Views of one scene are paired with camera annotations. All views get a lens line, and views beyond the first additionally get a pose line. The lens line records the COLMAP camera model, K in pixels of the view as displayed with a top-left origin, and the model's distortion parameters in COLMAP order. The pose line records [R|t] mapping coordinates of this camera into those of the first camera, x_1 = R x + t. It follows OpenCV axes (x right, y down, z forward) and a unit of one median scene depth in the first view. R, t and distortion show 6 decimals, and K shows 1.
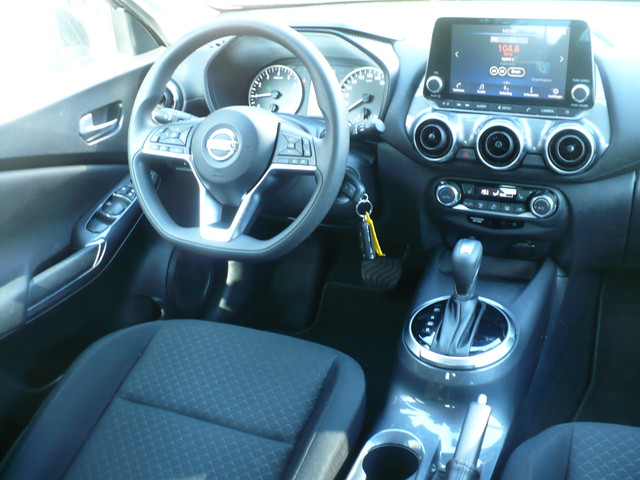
lens RADIAL K [[710.4, 0, 320.0], [0, 710.4, 240.0], [0, 0, 1]] dist [-0.277931, 0.417032]
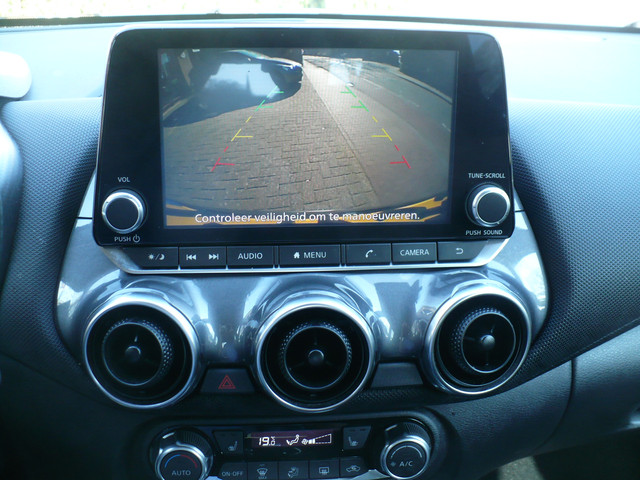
lens RADIAL K [[710.4, 0, 320.0], [0, 710.4, 240.0], [0, 0, 1]] dist [-0.277931, 0.417032]
pose [[0.870100, -0.109388, 0.480583, 0.074525], [0.147331, 0.988203, -0.041813, -0.175987], [-0.470339, 0.107186, 0.875952, 0.620190]]
